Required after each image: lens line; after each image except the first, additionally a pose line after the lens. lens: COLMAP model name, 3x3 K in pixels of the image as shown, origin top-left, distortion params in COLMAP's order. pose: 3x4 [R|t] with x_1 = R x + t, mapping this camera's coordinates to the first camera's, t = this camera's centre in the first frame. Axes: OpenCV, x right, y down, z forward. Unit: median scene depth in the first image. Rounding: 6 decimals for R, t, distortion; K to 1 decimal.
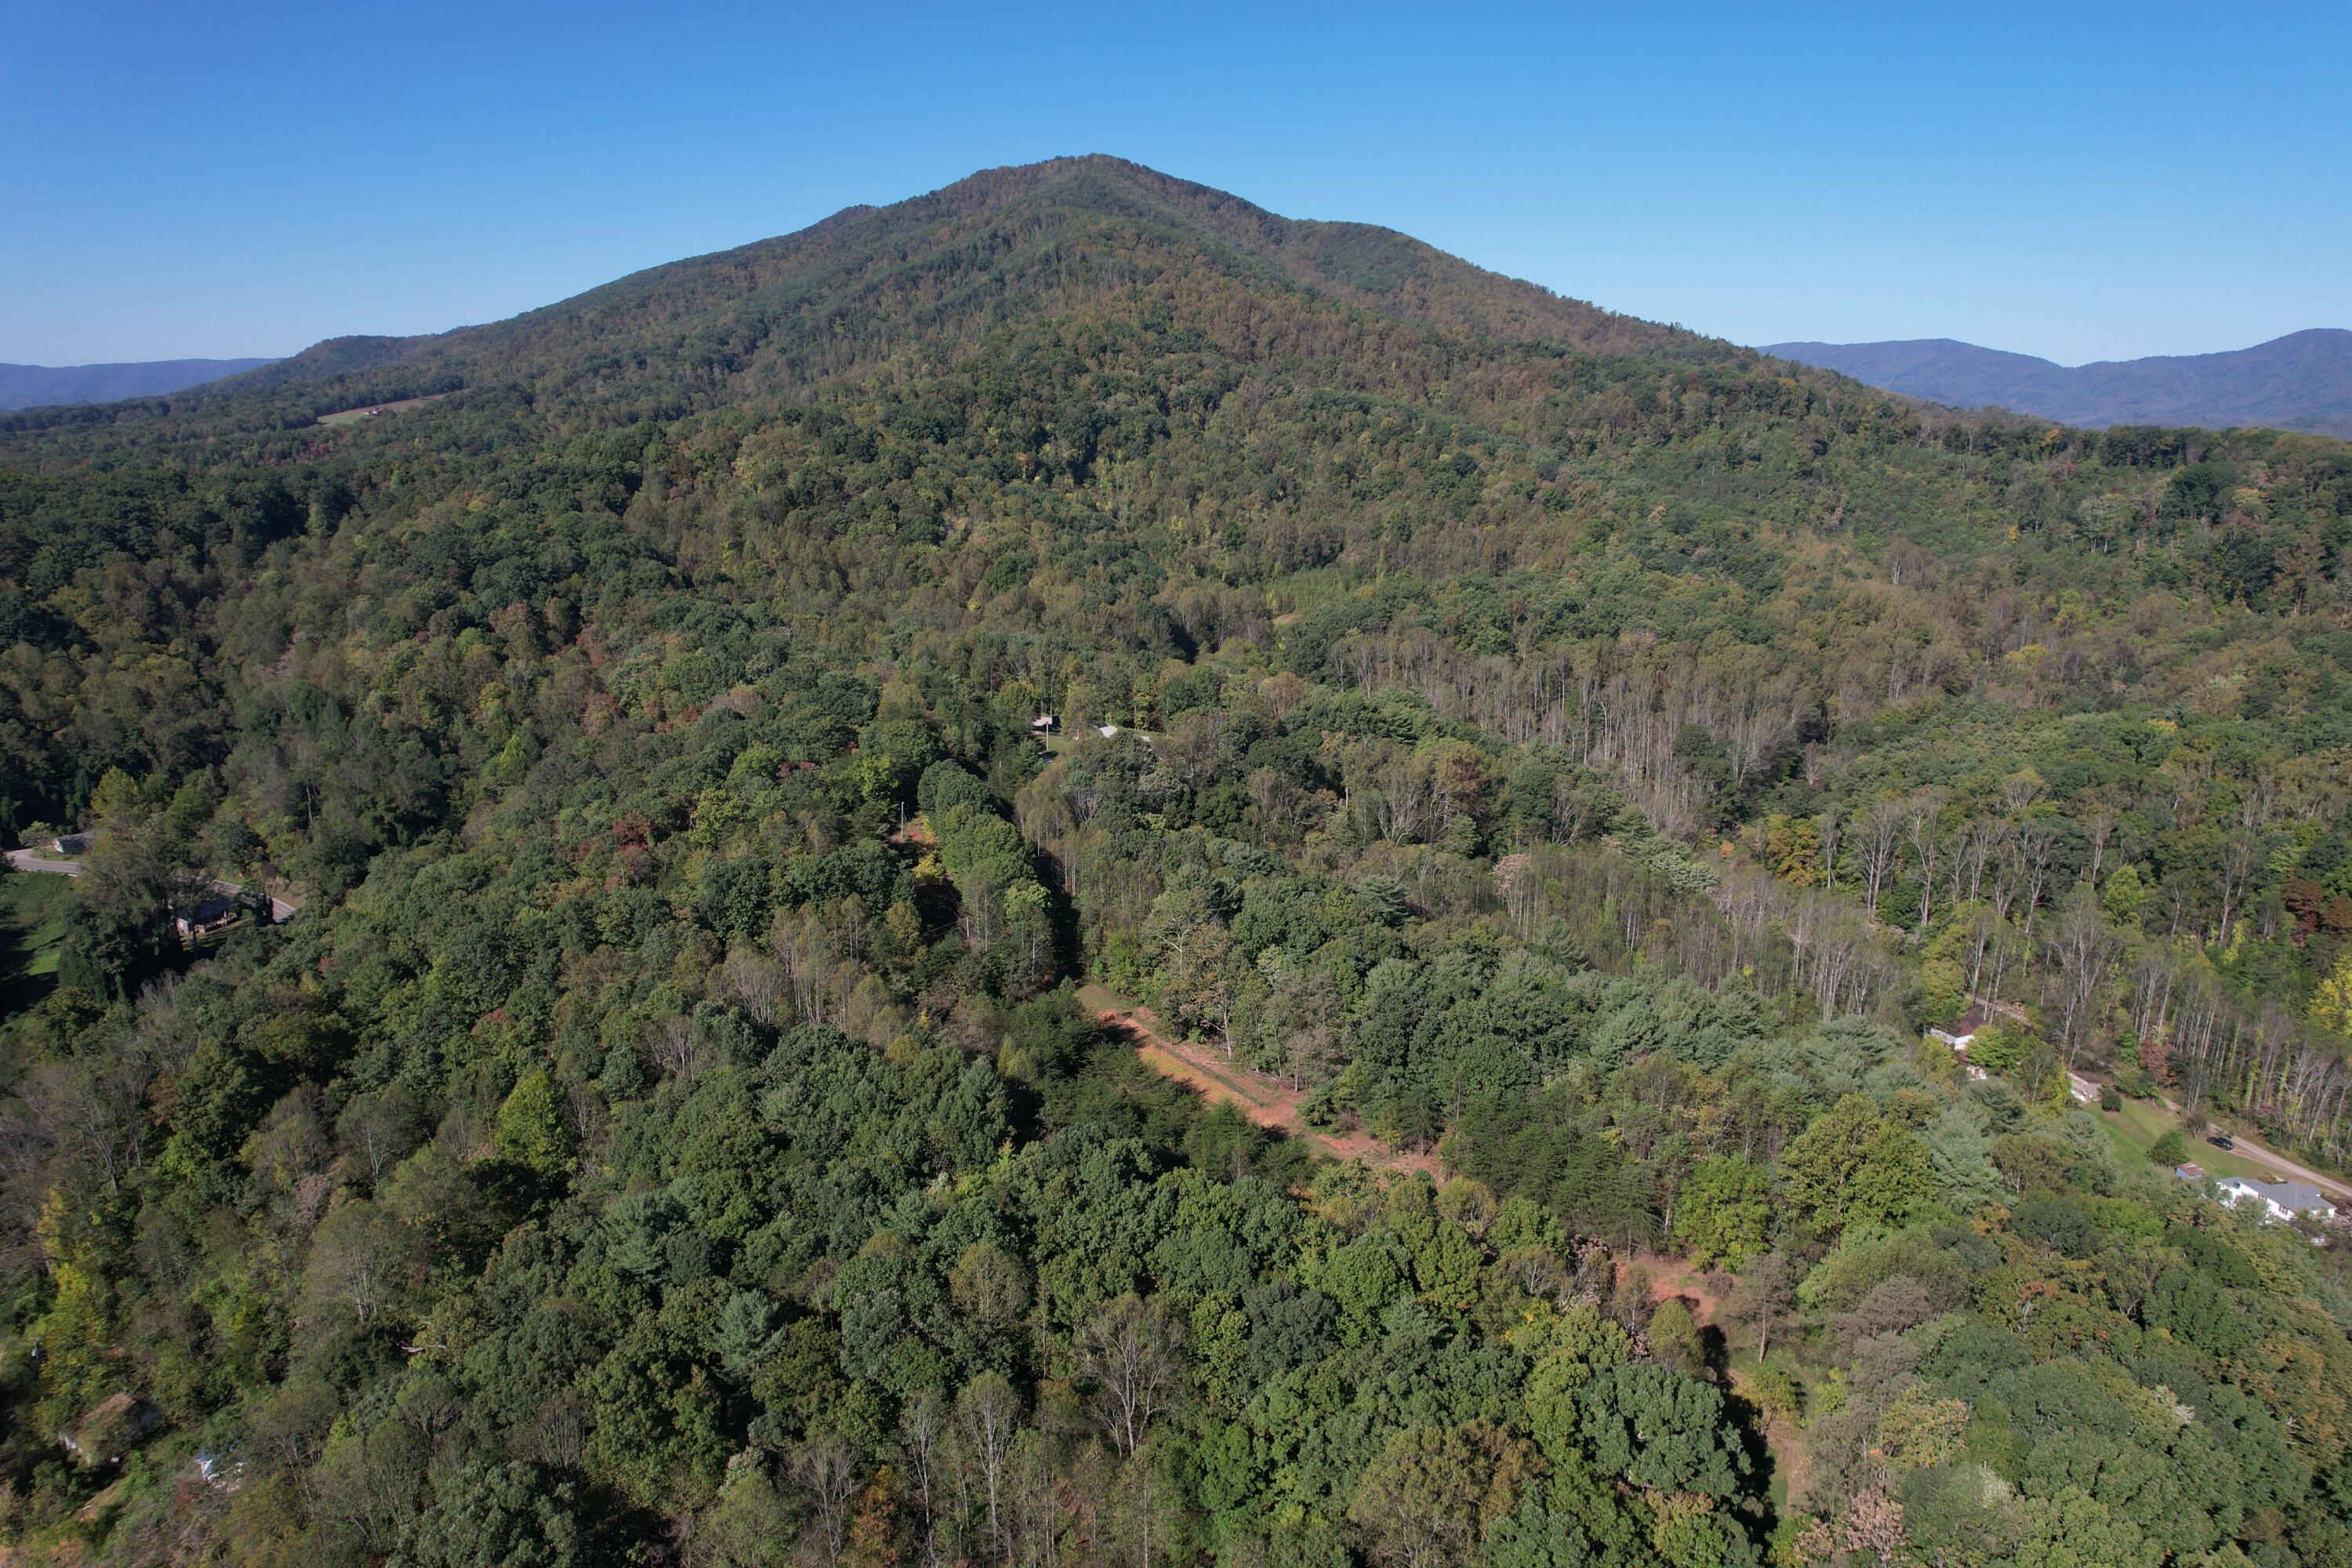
lens RADIAL K [[1514.7, 0, 1191.3], [0, 1514.7, 796.8], [0, 0, 1]] dist [-0.079005, 0.069201]
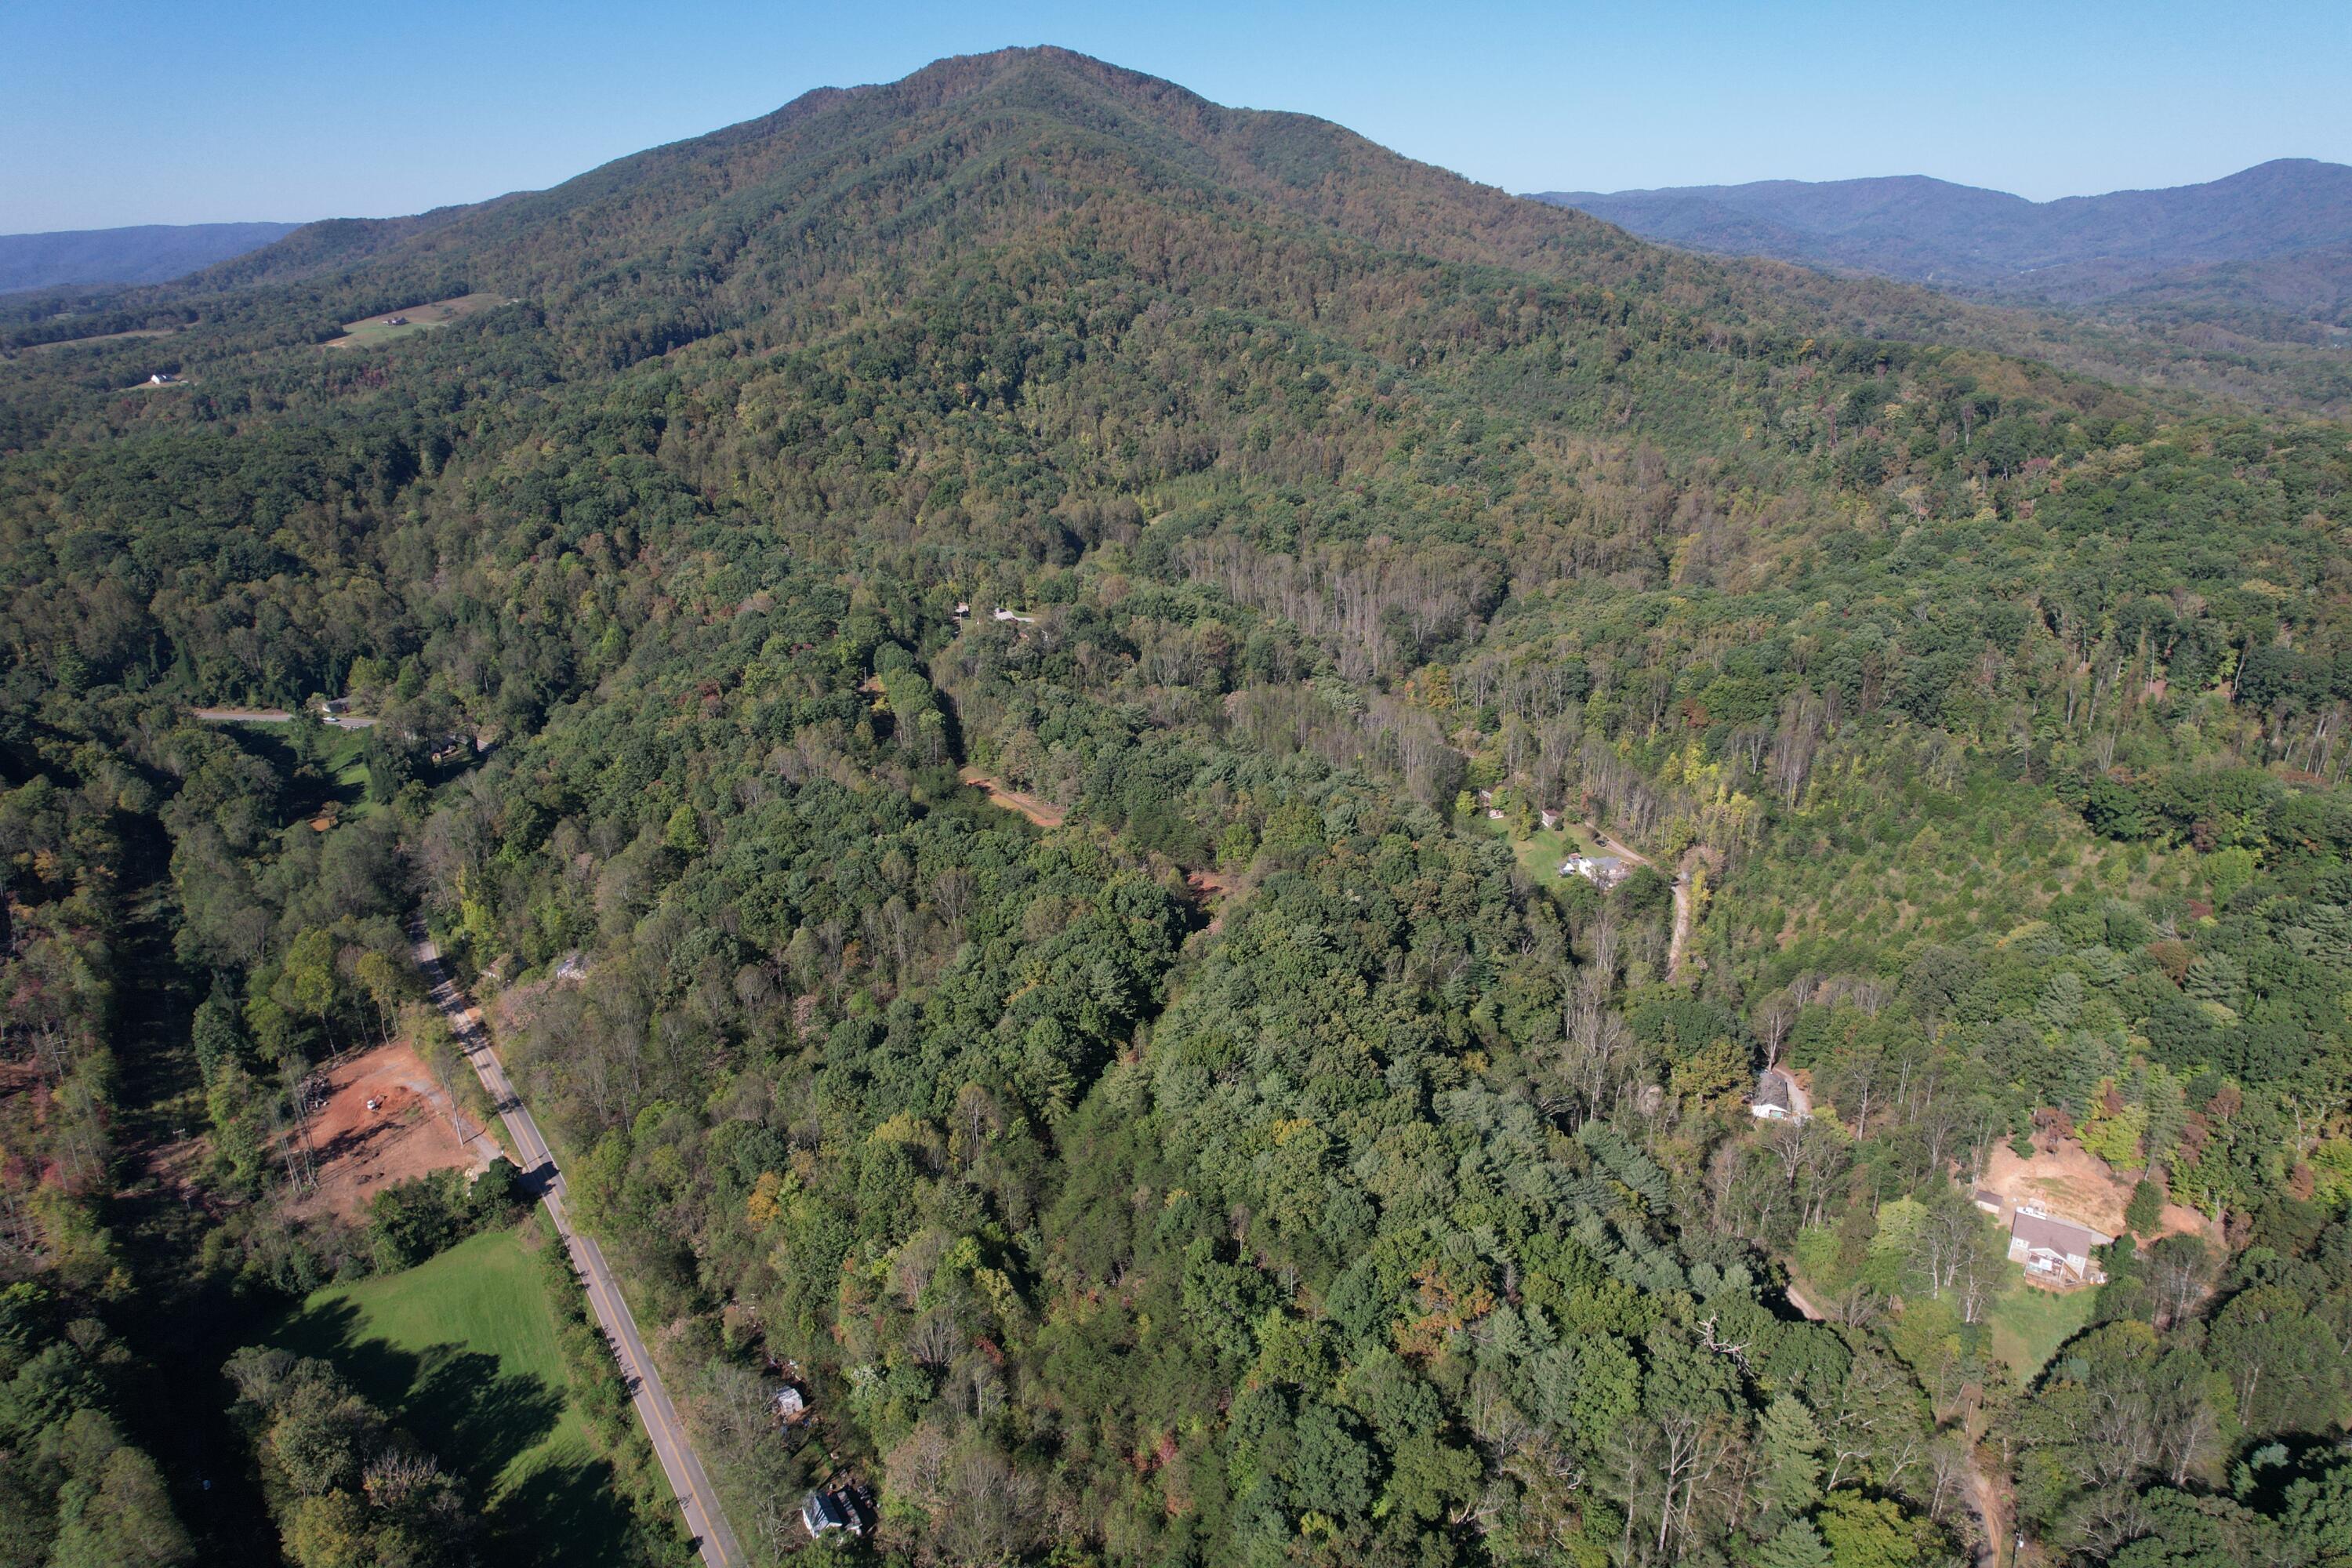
lens RADIAL K [[1513.2, 0, 1187.2], [0, 1513.2, 793.1], [0, 0, 1]] dist [-0.071347, 0.050288]
pose [[0.999780, -0.020832, 0.002235, 0.092976], [0.020524, 0.995221, 0.095470, -0.005737], [-0.004214, -0.095403, 0.995430, -0.397343]]
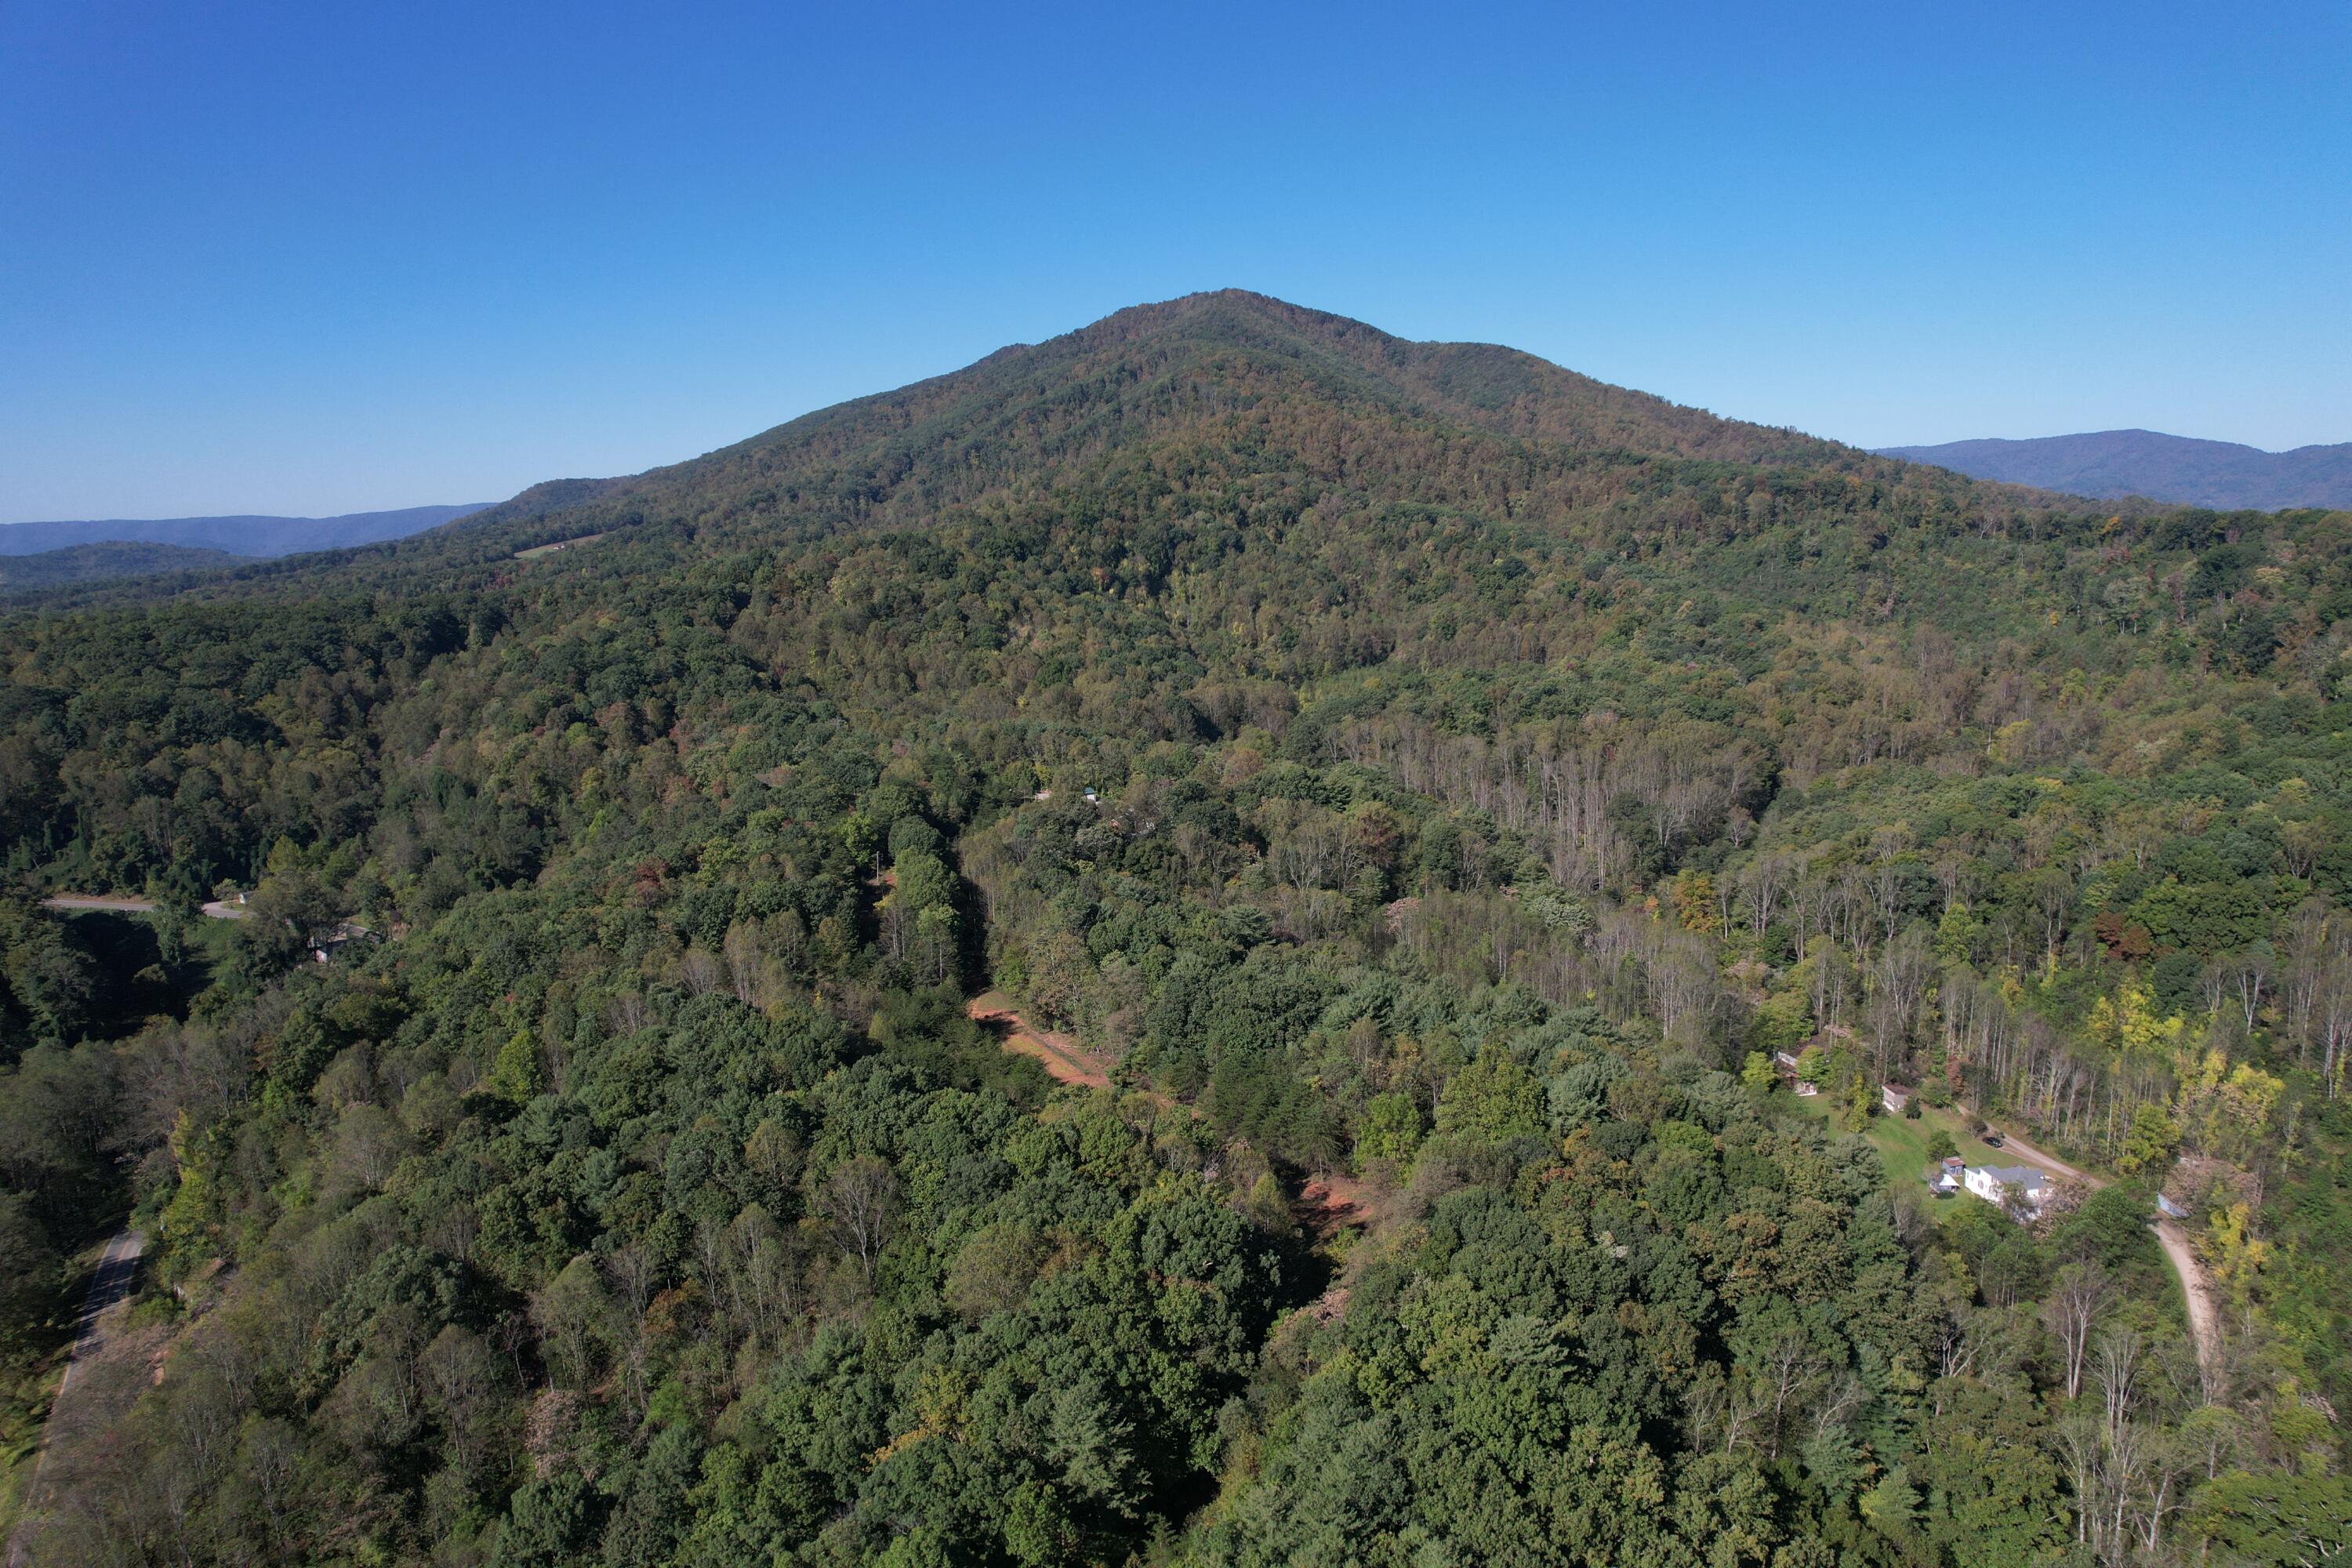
lens RADIAL K [[1513.2, 0, 1187.2], [0, 1513.2, 793.1], [0, 0, 1]] dist [-0.071347, 0.050288]
pose [[0.993016, -0.009615, -0.117588, 0.112376], [0.000389, 0.996935, -0.078229, 0.029539], [0.117980, 0.077637, 0.989976, -0.093238]]
